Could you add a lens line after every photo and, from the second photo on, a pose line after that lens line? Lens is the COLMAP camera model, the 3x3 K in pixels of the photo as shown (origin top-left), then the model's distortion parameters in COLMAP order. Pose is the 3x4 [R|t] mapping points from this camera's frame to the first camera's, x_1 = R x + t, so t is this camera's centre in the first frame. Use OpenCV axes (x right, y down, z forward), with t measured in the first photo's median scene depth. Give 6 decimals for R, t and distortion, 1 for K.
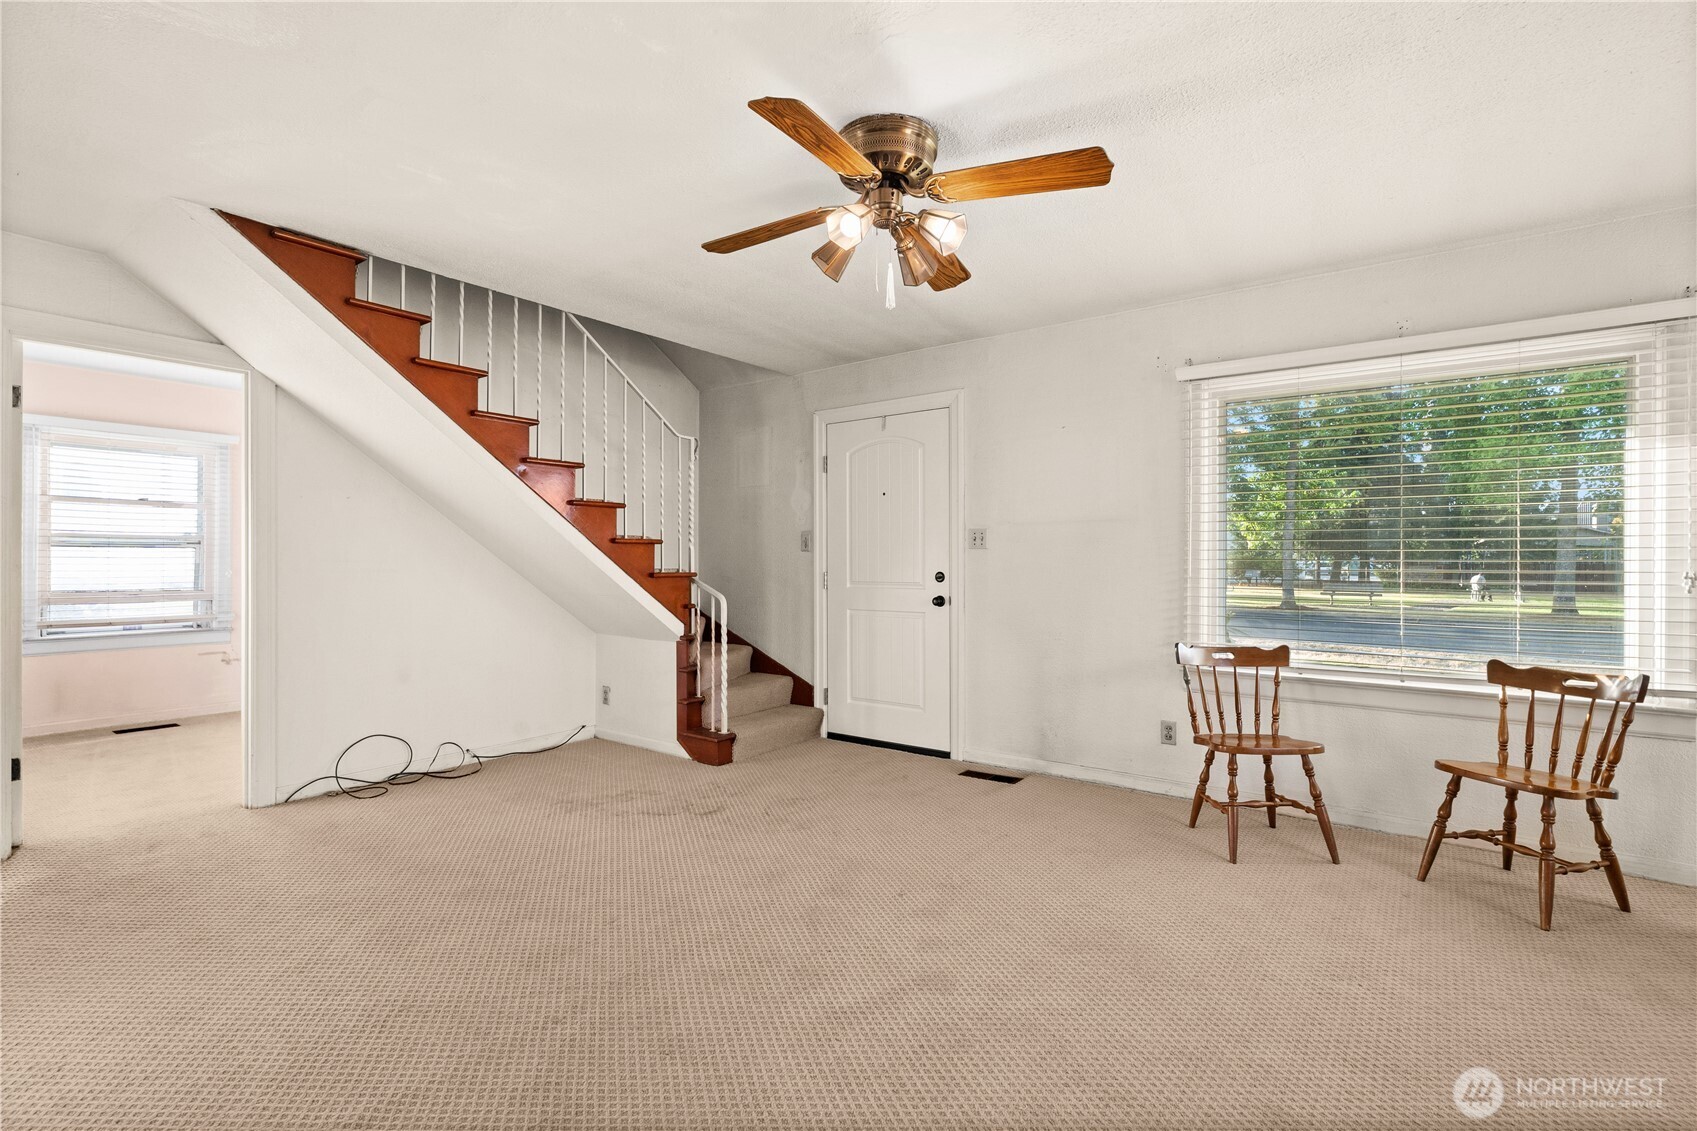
lens RADIAL K [[790.5, 0, 841.3], [0, 790.5, 563.0], [0, 0, 1]] dist [-0.003497, 0.000999]
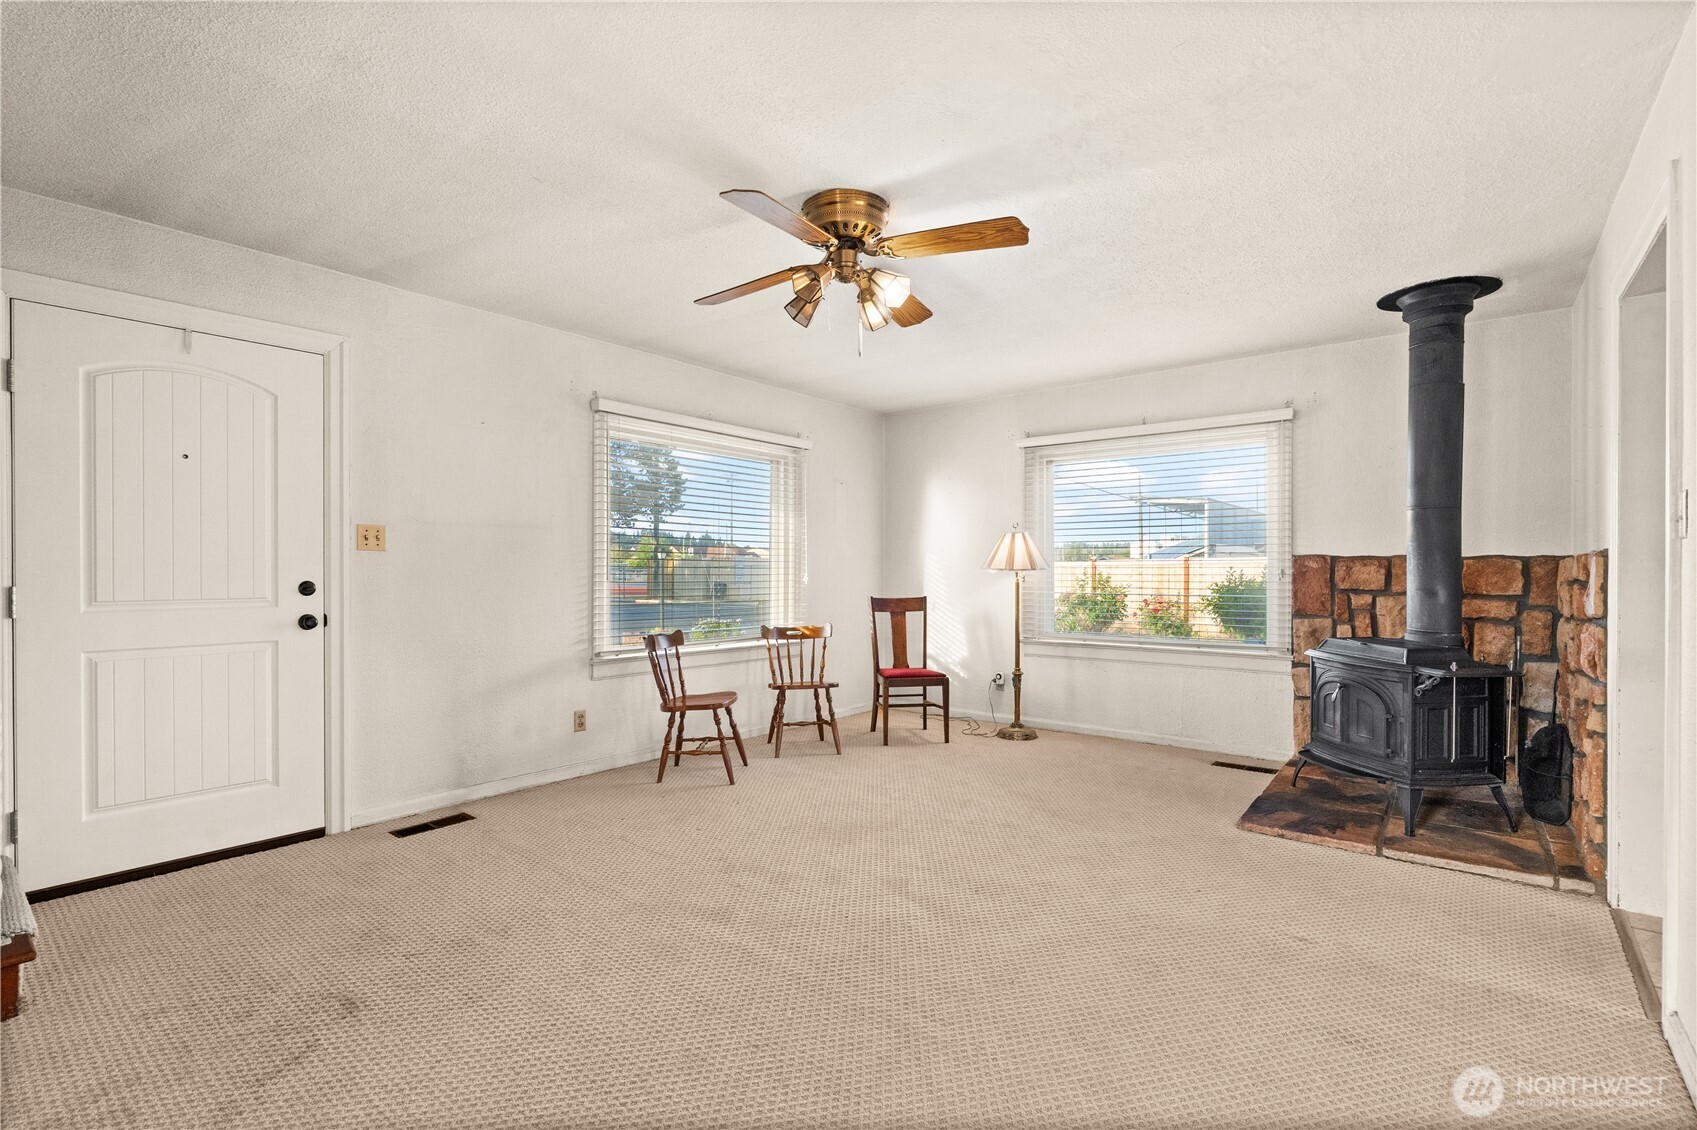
lens RADIAL K [[790.5, 0, 852.8], [0, 790.5, 575.9], [0, 0, 1]] dist [-0.003497, 0.000999]
pose [[0.029001, -0.009654, 0.999533, -0.760495], [-0.001235, 0.999952, 0.009694, -0.000987], [-0.999579, -0.001516, 0.028987, 0.646490]]
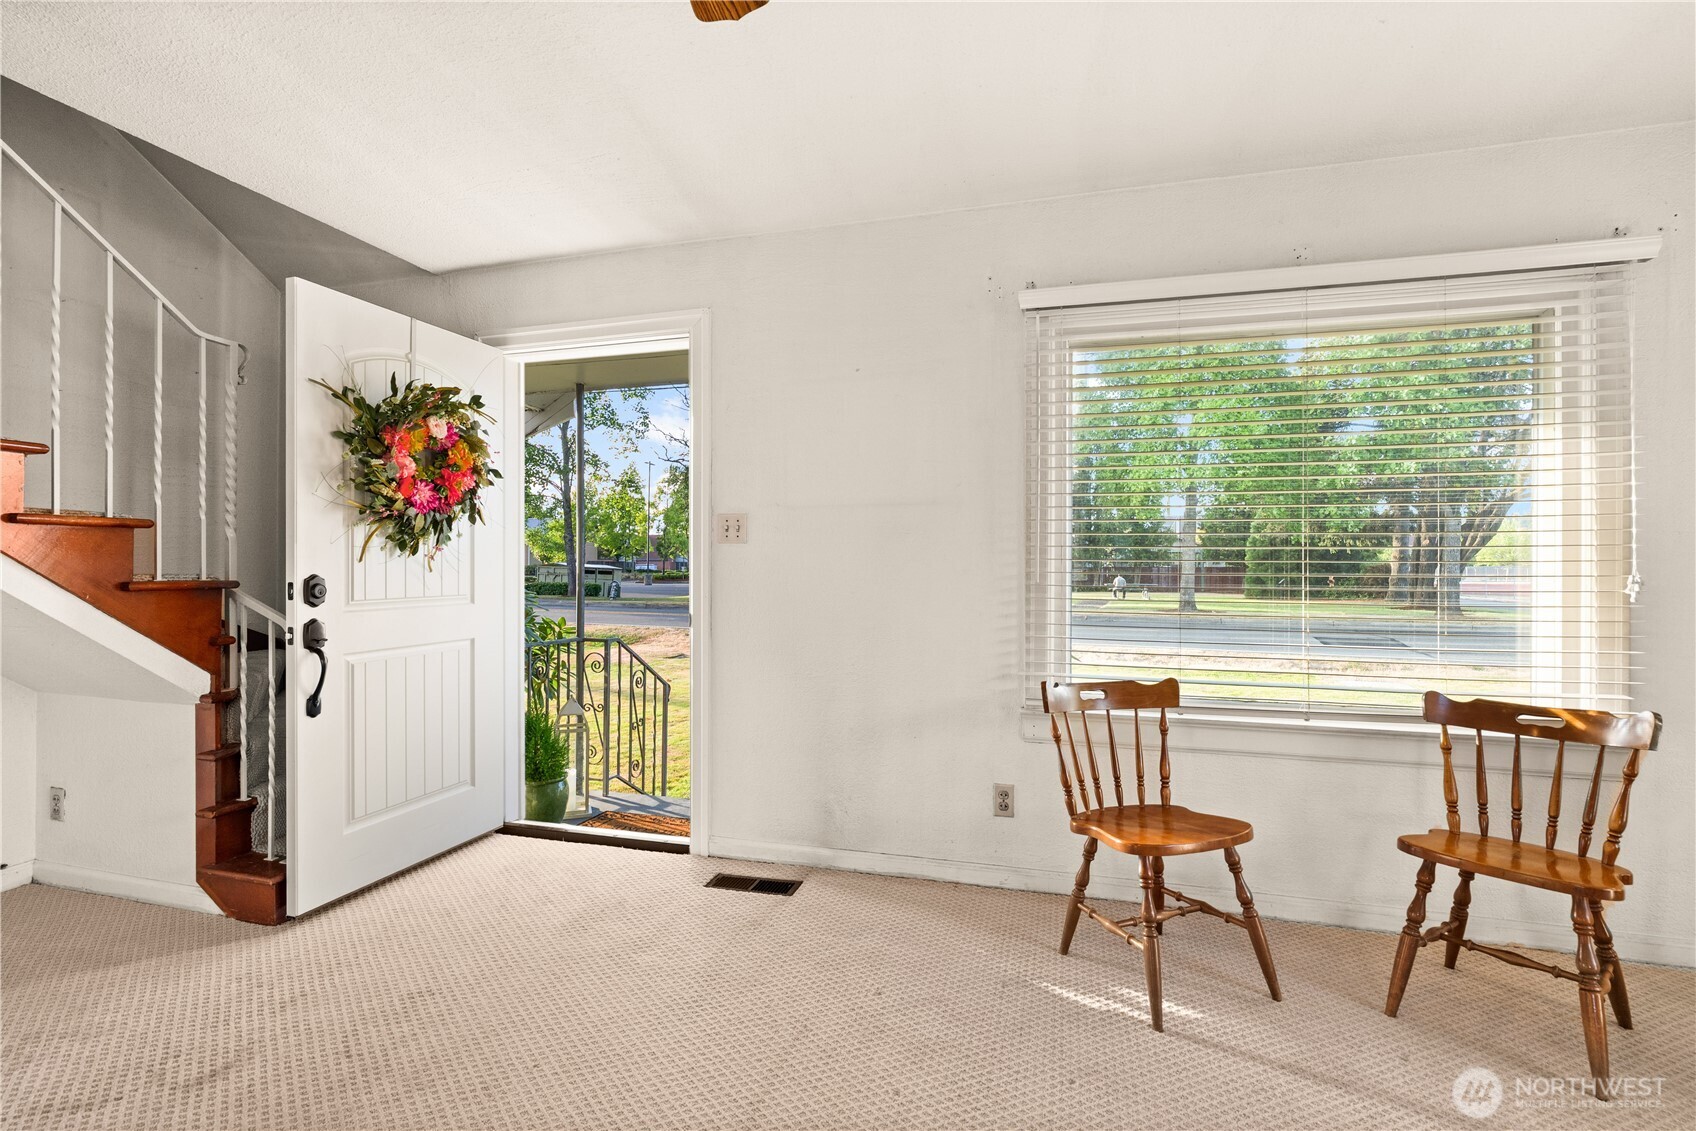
lens RADIAL K [[790.0, 0, 845.8], [0, 790.0, 563.9], [0, 0, 1]] dist [-0.003497, 0.000999]
pose [[0.932929, -0.000240, 0.360061, 0.025493], [0.000901, 0.999998, -0.001668, 0.001993], [-0.360060, 0.001880, 0.932927, 0.424607]]
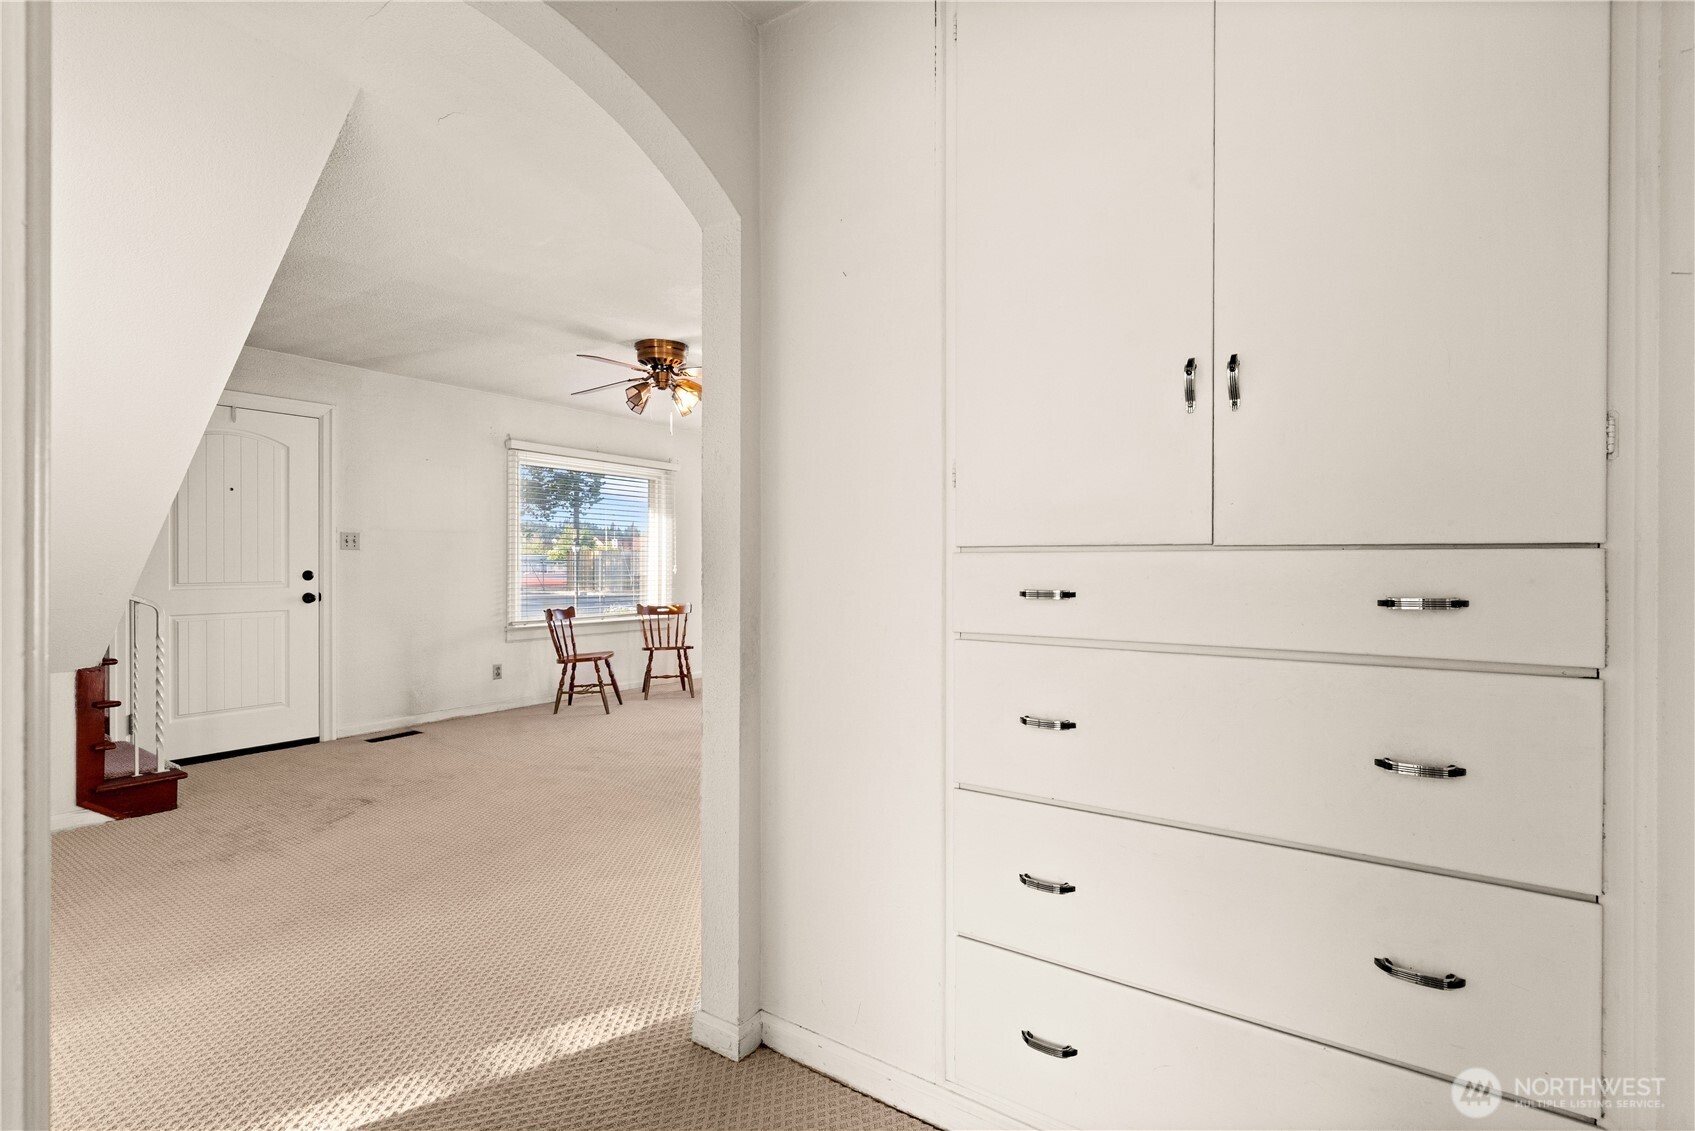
lens RADIAL K [[789.5, 0, 850.1], [0, 789.5, 567.0], [0, 0, 1]] dist [-0.003497, 0.000999]
pose [[-0.058095, -0.008294, 0.998277, -1.298355], [-0.002498, 0.999964, 0.008162, -0.005140], [-0.998308, -0.002020, -0.058113, 0.441579]]
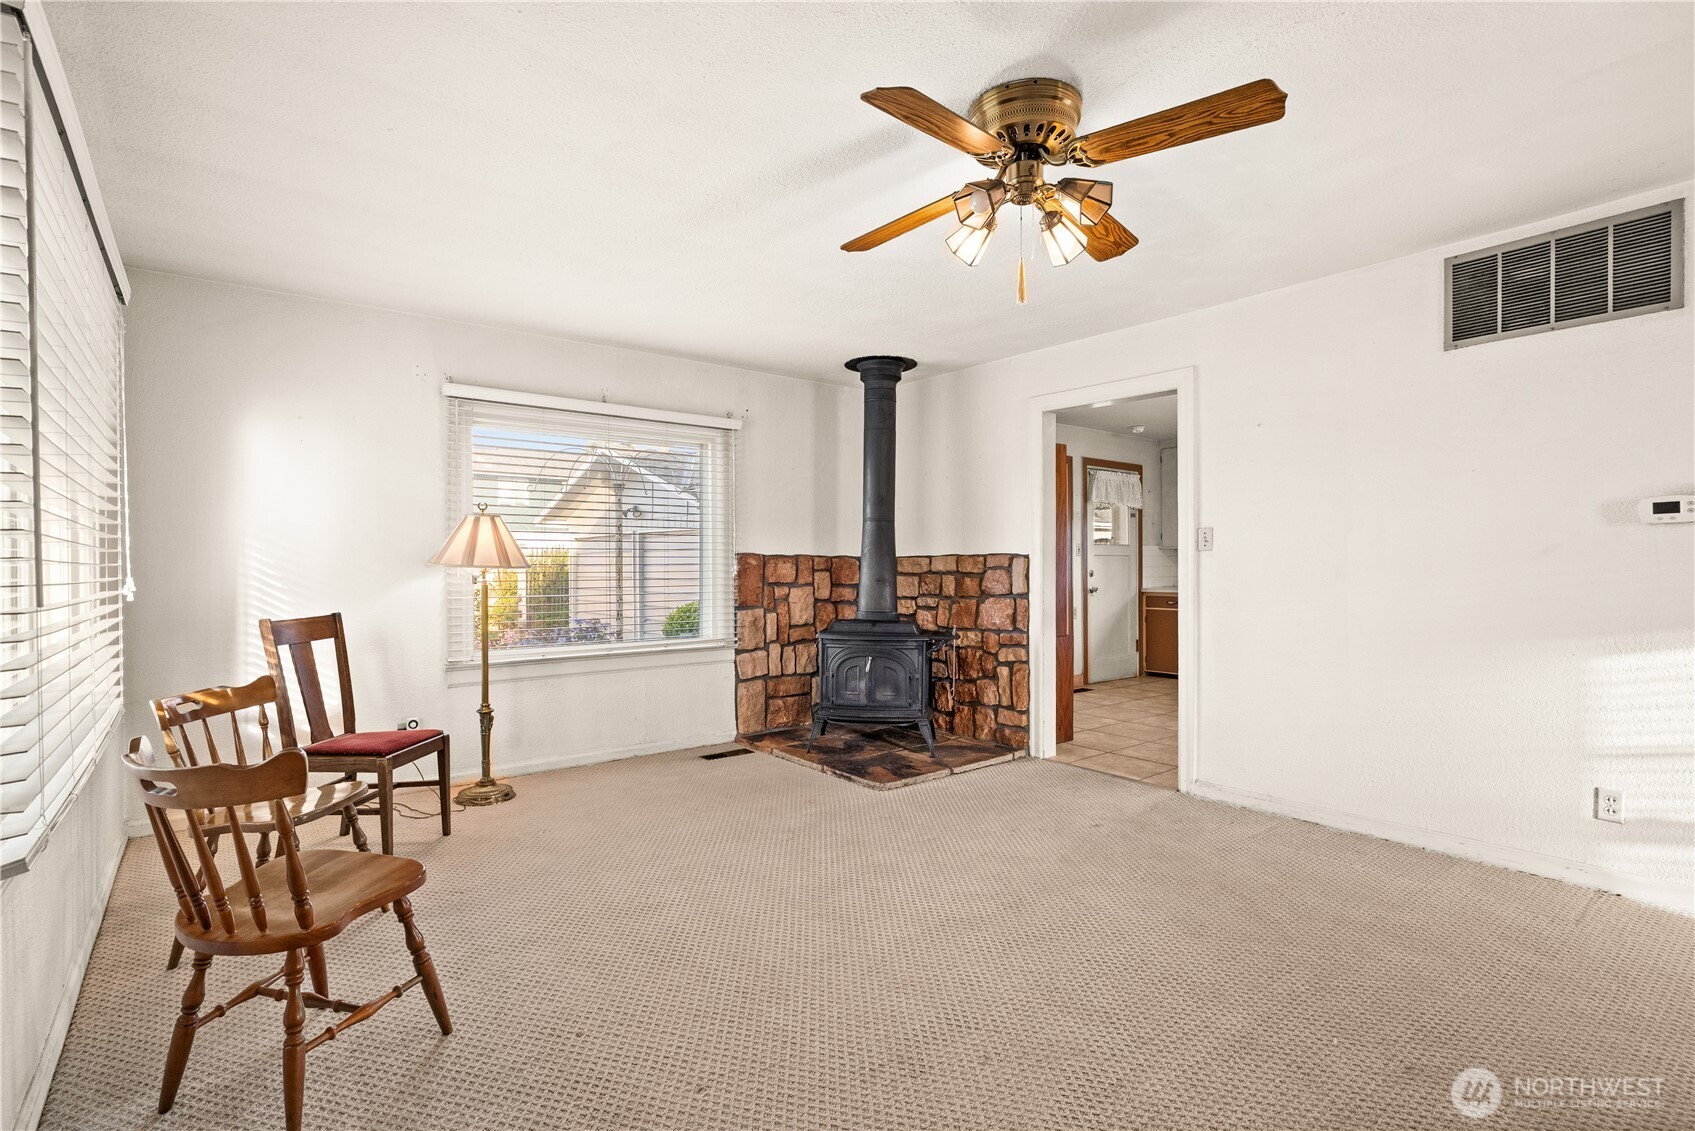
lens RADIAL K [[789.5, 0, 866.1], [0, 789.5, 565.1], [0, 0, 1]] dist [-0.003497, 0.000999]
pose [[-0.971411, -0.001183, 0.237402, 0.012534], [-0.001591, 0.999998, -0.001526, -0.000204], [-0.237399, -0.001860, -0.971410, 1.325386]]
